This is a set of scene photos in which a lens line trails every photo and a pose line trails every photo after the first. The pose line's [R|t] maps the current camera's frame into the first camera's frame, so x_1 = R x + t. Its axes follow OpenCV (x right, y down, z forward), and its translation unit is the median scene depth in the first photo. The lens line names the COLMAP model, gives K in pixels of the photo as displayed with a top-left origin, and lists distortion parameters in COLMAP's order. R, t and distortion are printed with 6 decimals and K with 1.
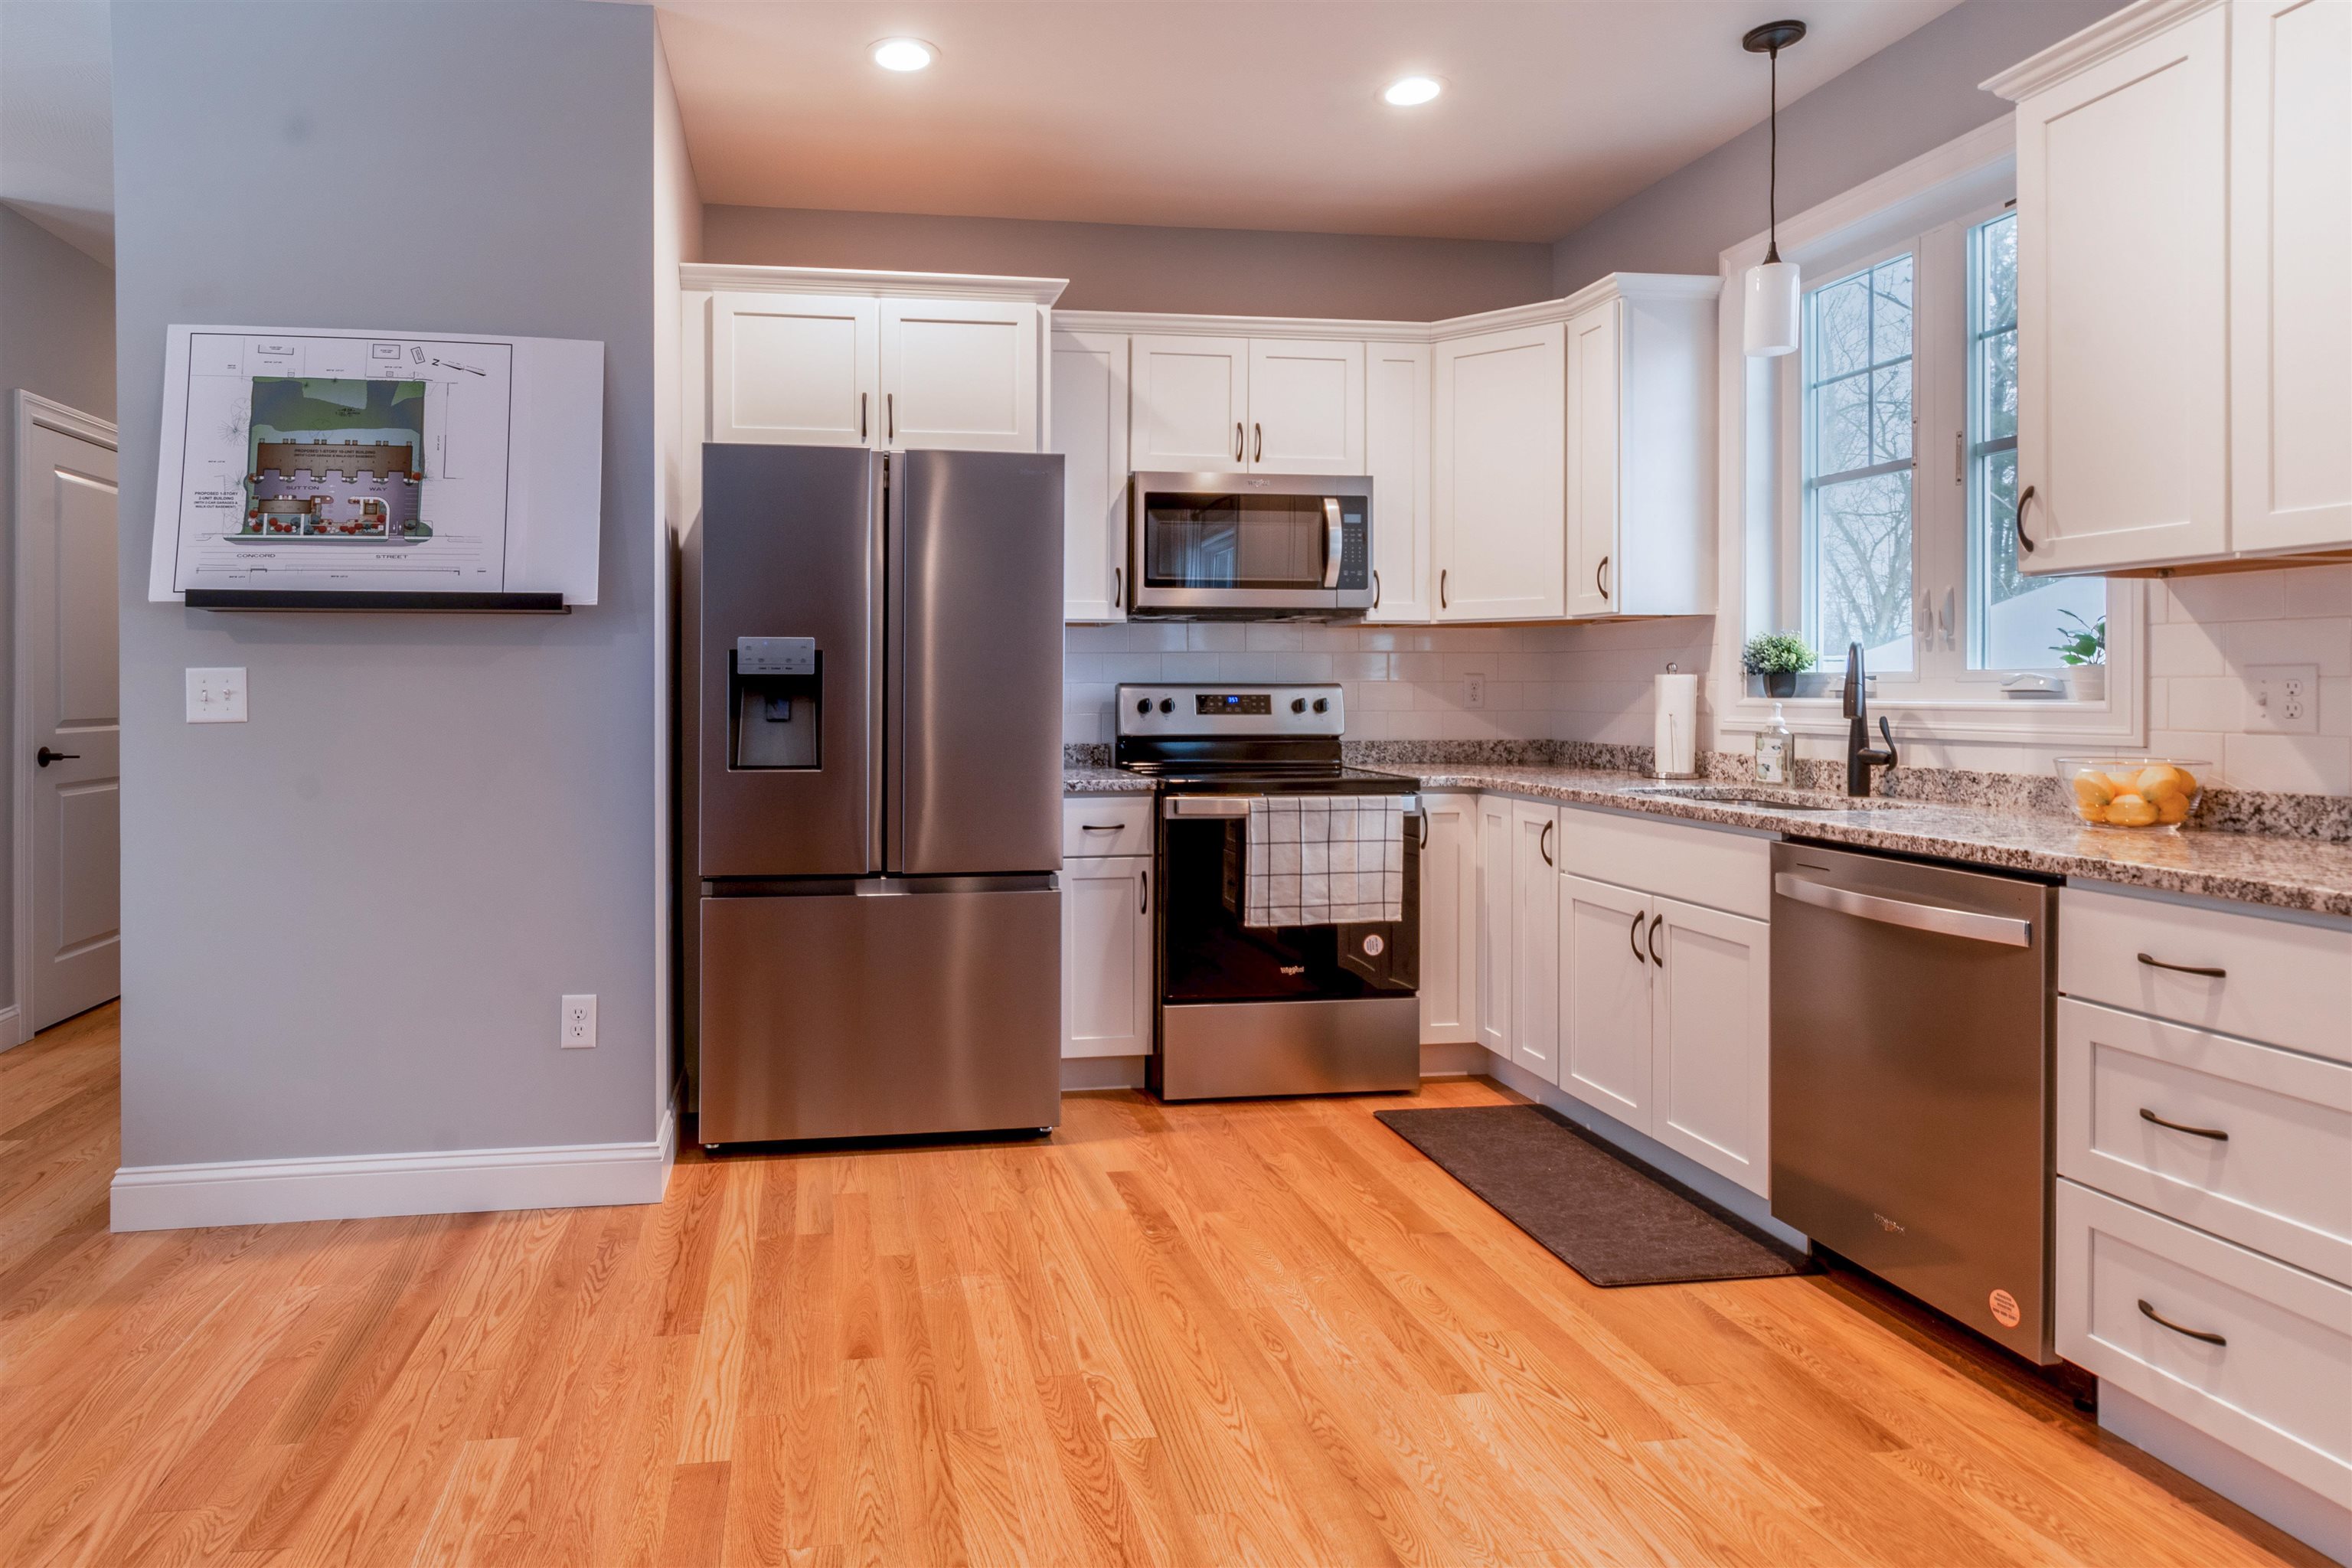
lens RADIAL K [[1290.9, 0, 937.0], [0, 1290.9, 685.9], [0, 0, 1]] dist [-0.000507, -0.007603]
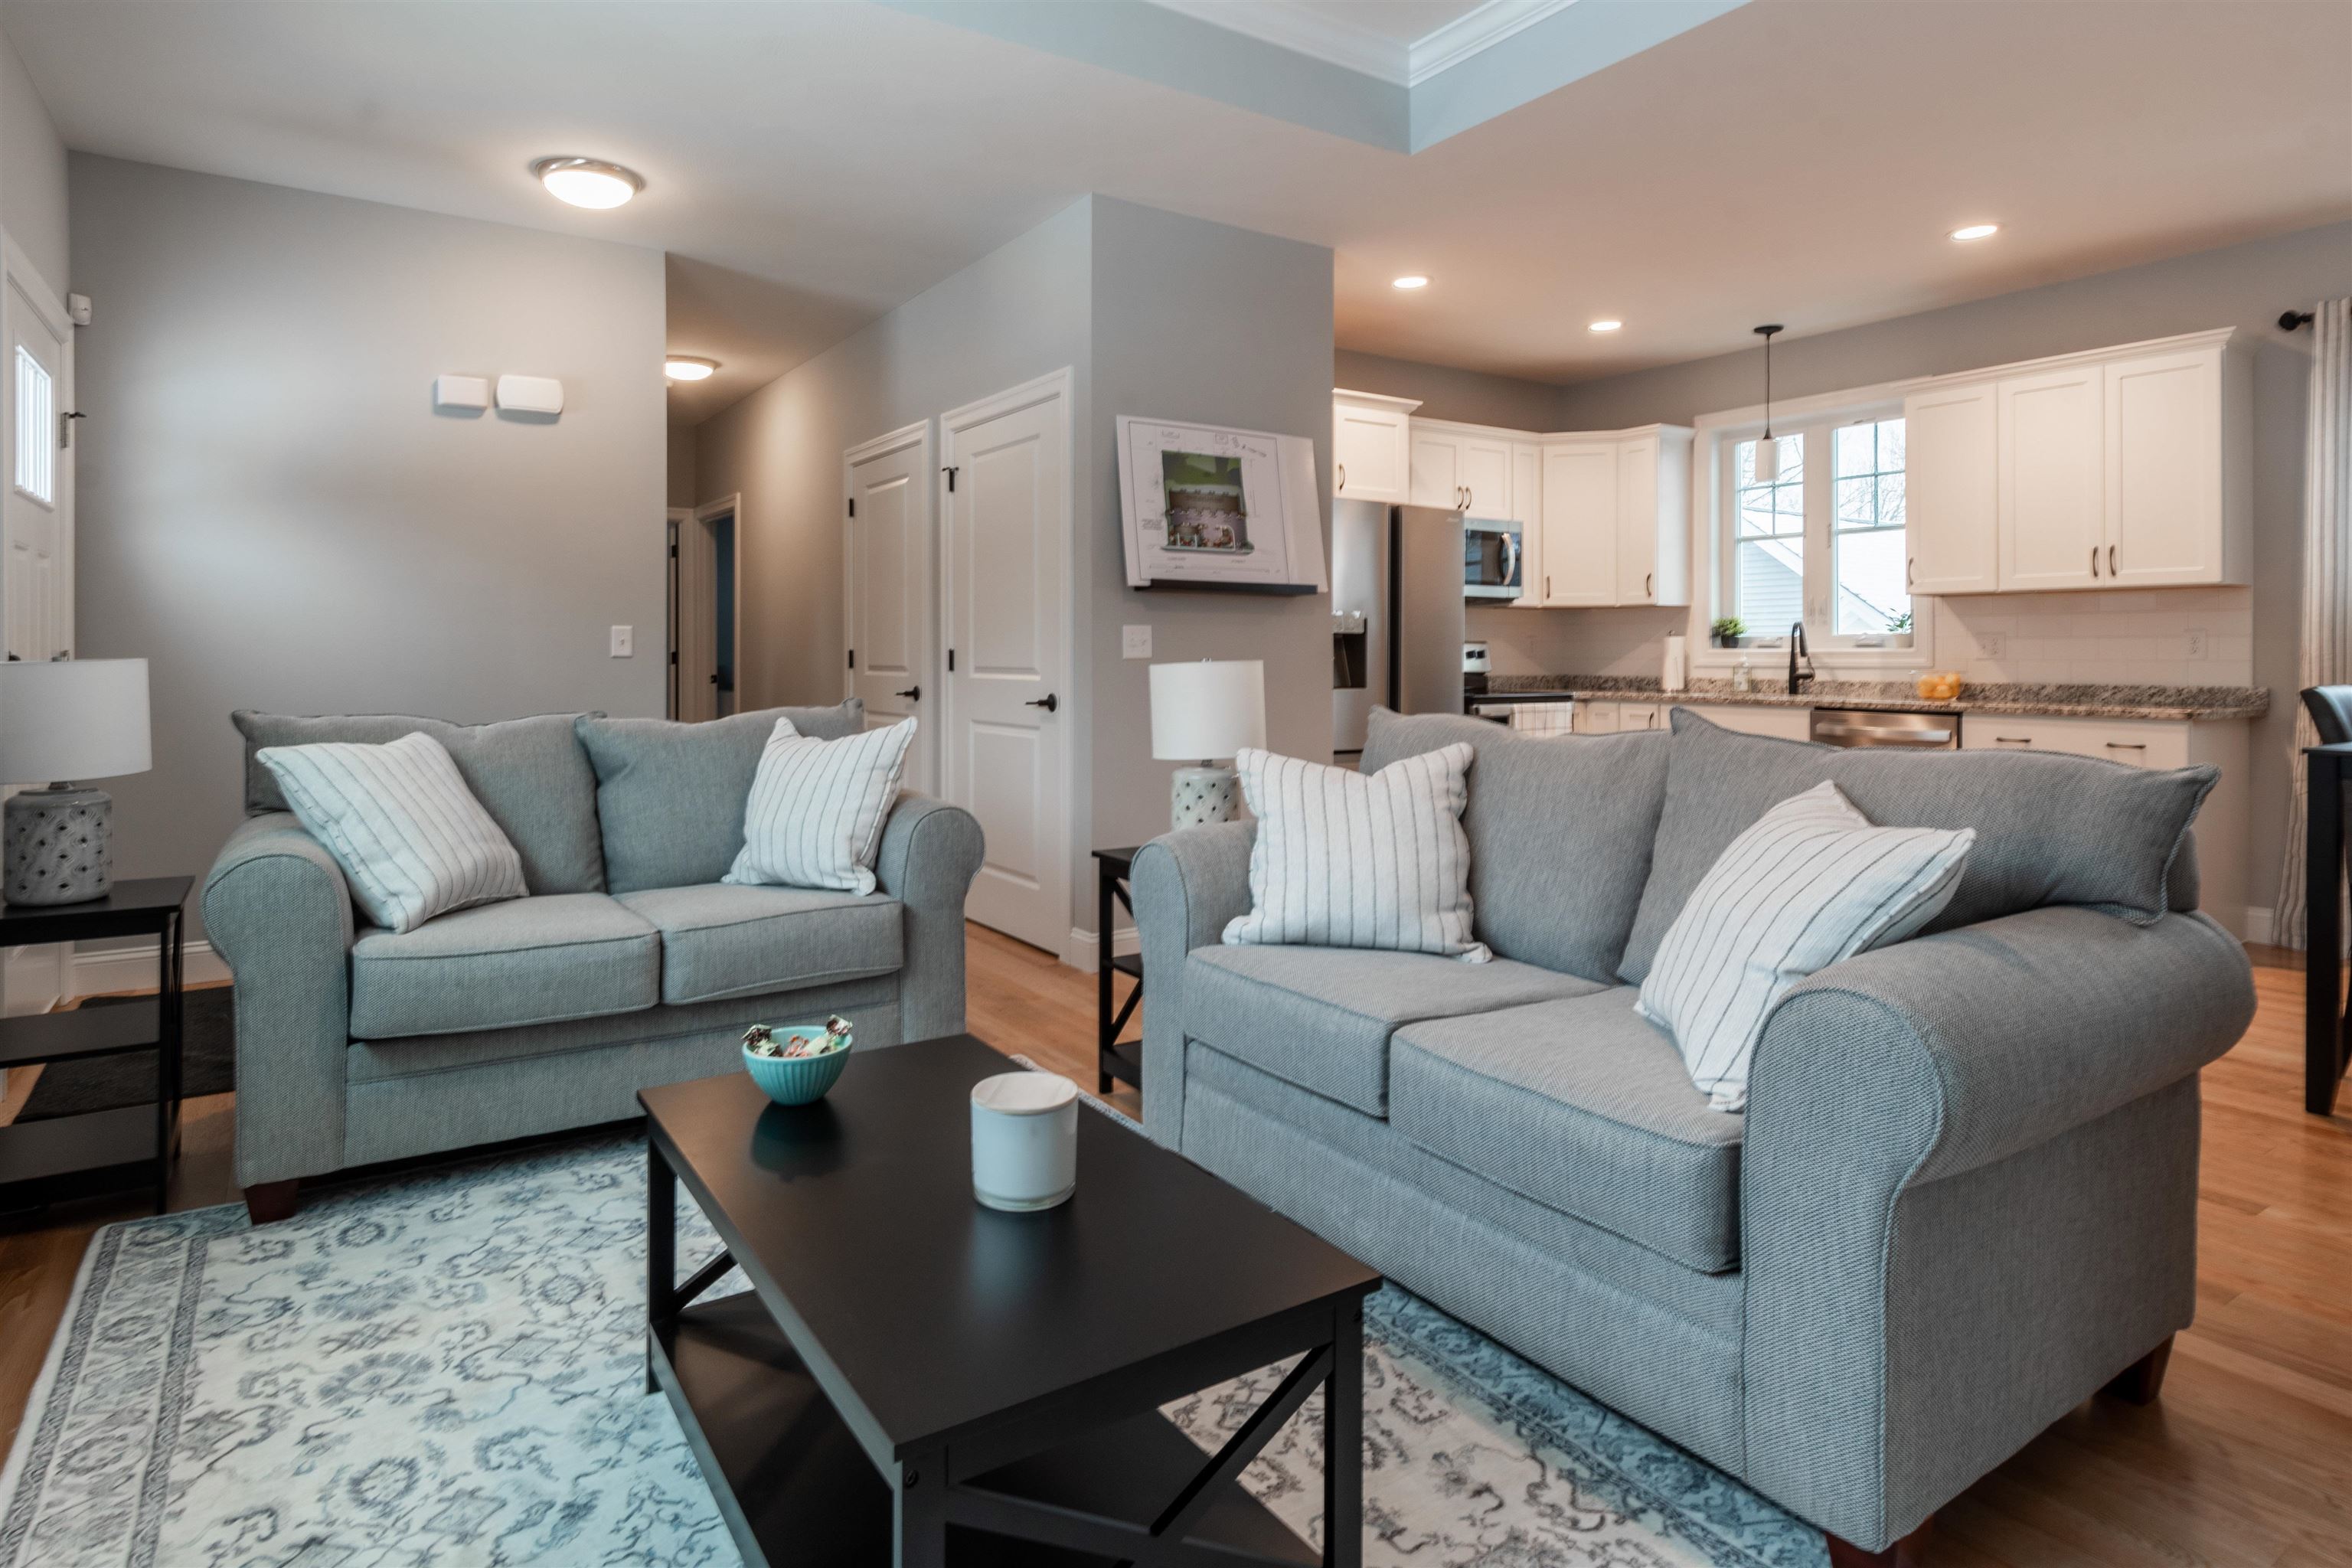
lens RADIAL K [[1290.9, 0, 1047.6], [0, 1290.9, 636.2], [0, 0, 1]] dist [-0.000507, -0.007603]
pose [[0.913240, 0.006867, 0.407364, -1.328209], [-0.001872, 0.999918, -0.012658, 0.020066], [-0.407418, 0.010797, 0.913178, -0.448200]]
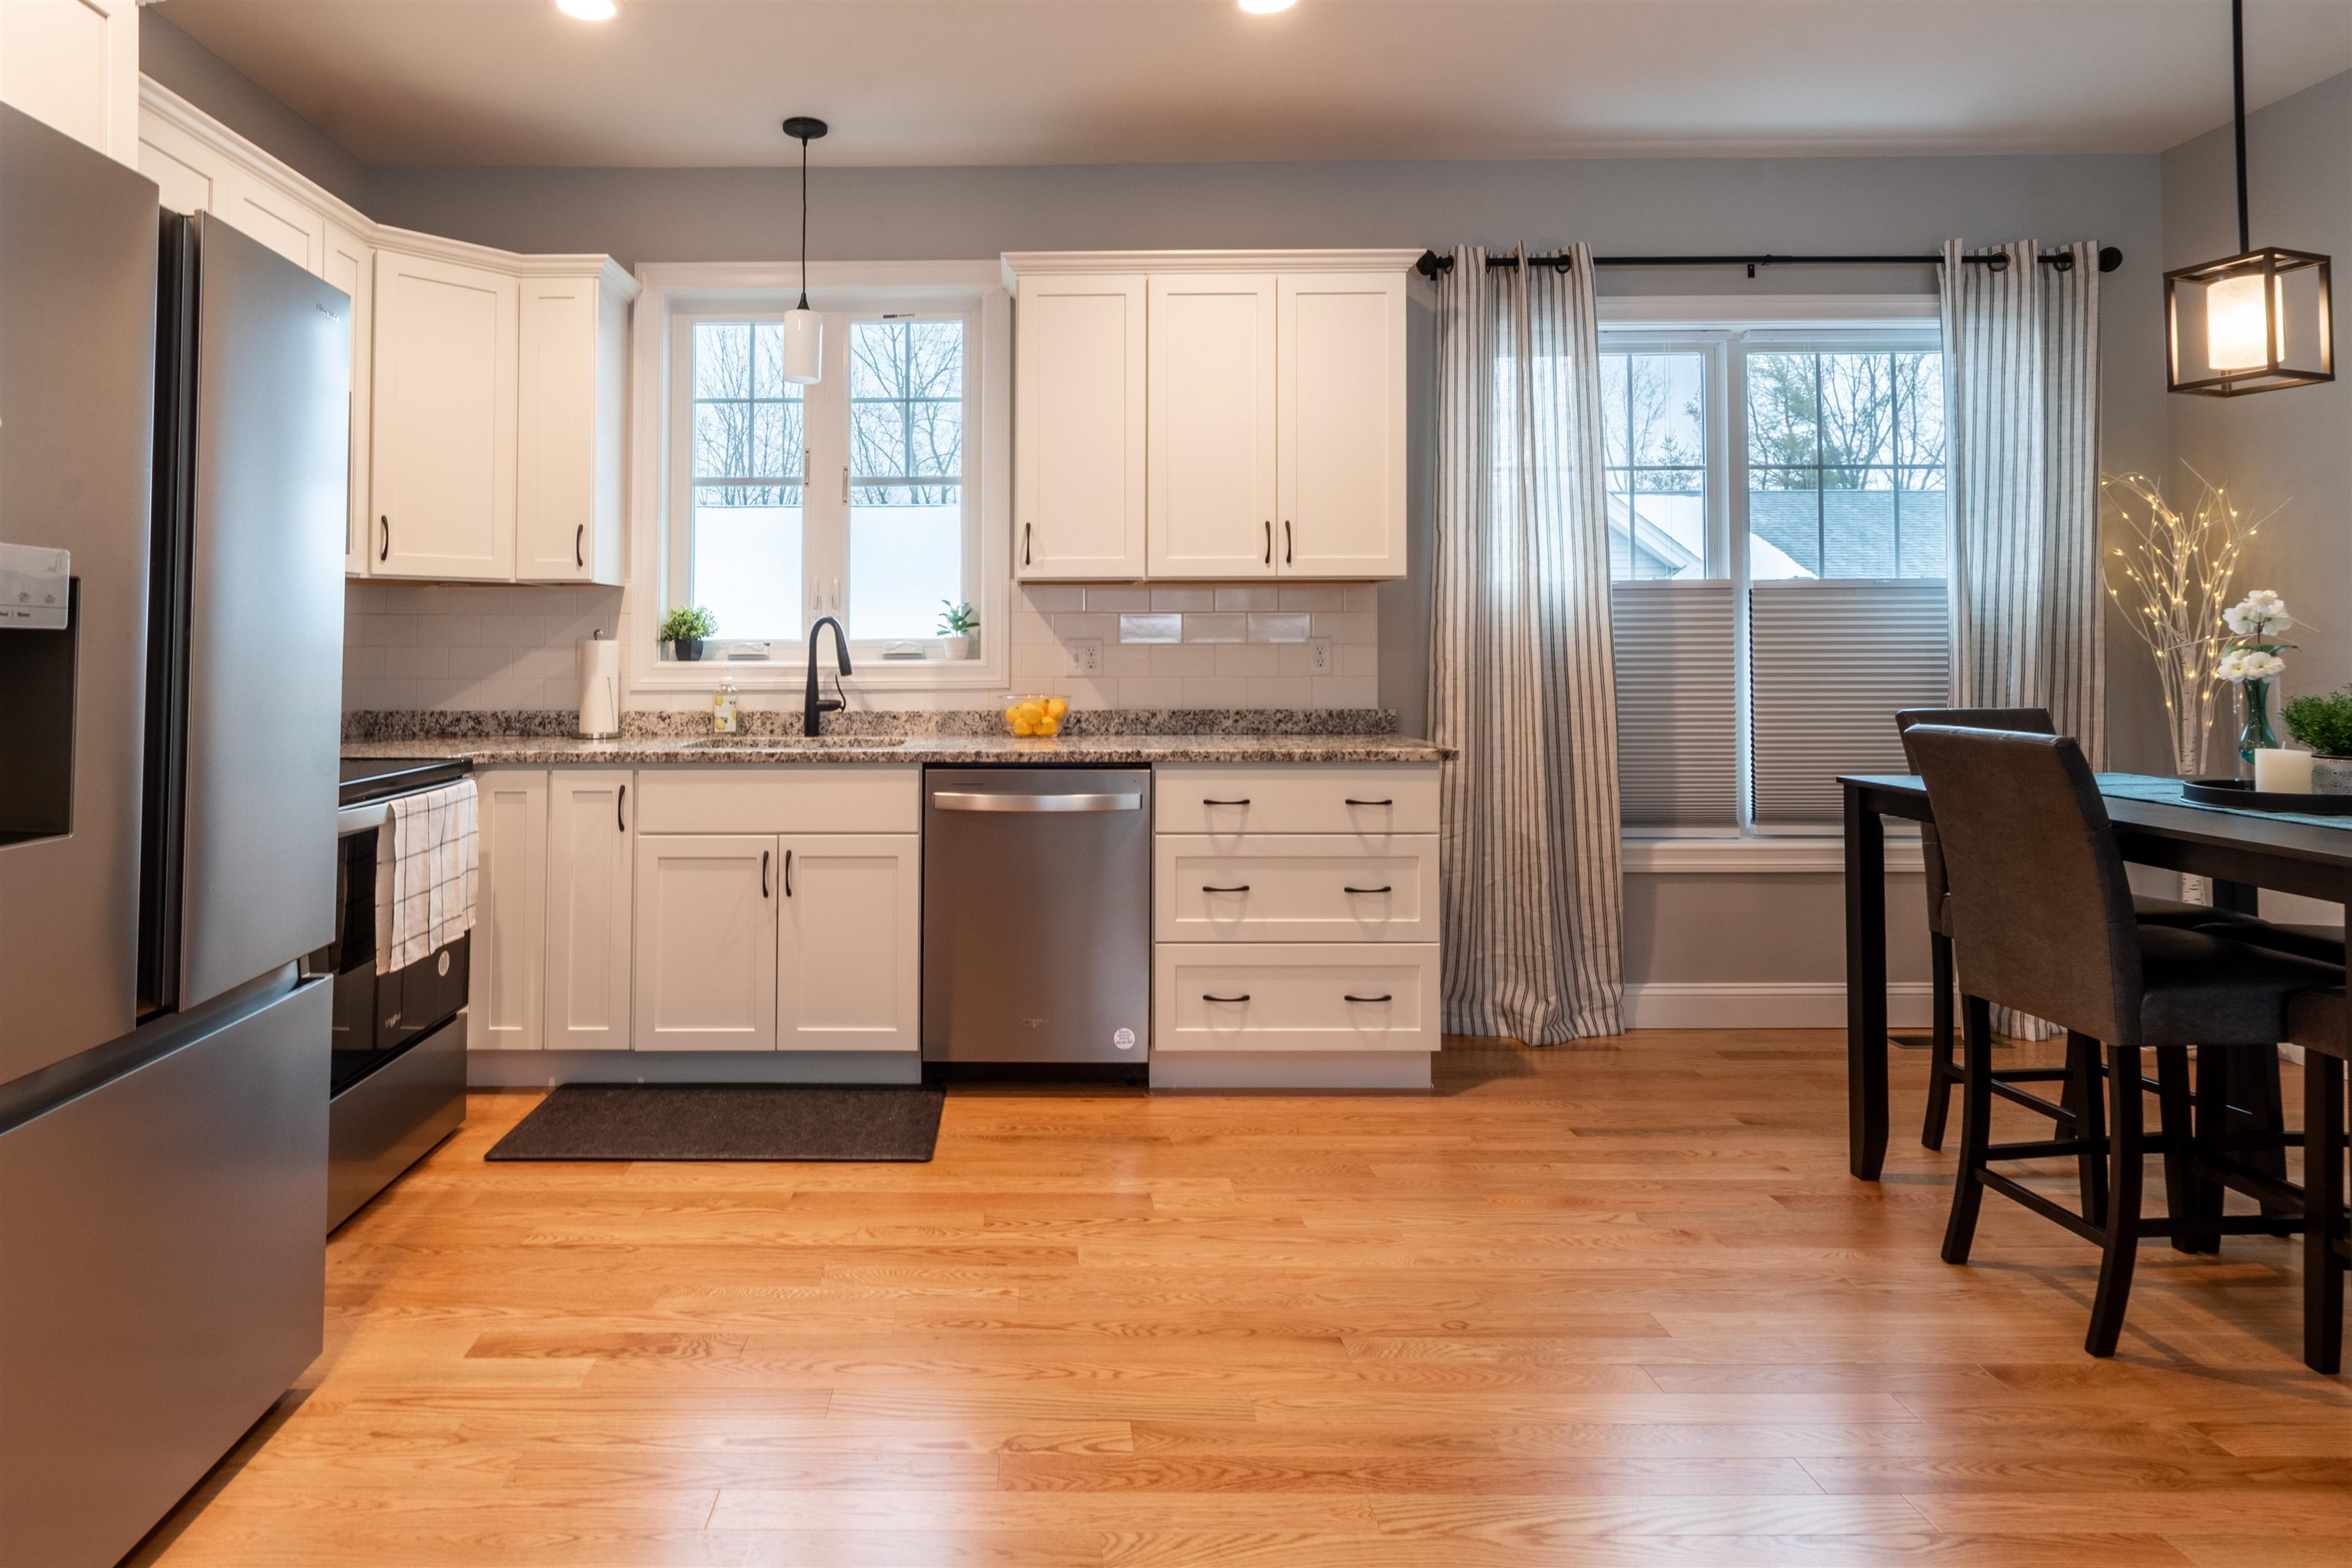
lens RADIAL K [[1290.9, 0, 1034.0], [0, 1290.9, 613.8], [0, 0, 1]] dist [-0.000507, -0.007603]
pose [[0.109256, 0.027114, 0.993644, -0.582422], [0.001577, 0.999622, -0.027451, -0.001322], [-0.994012, 0.004566, 0.109172, 0.681632]]
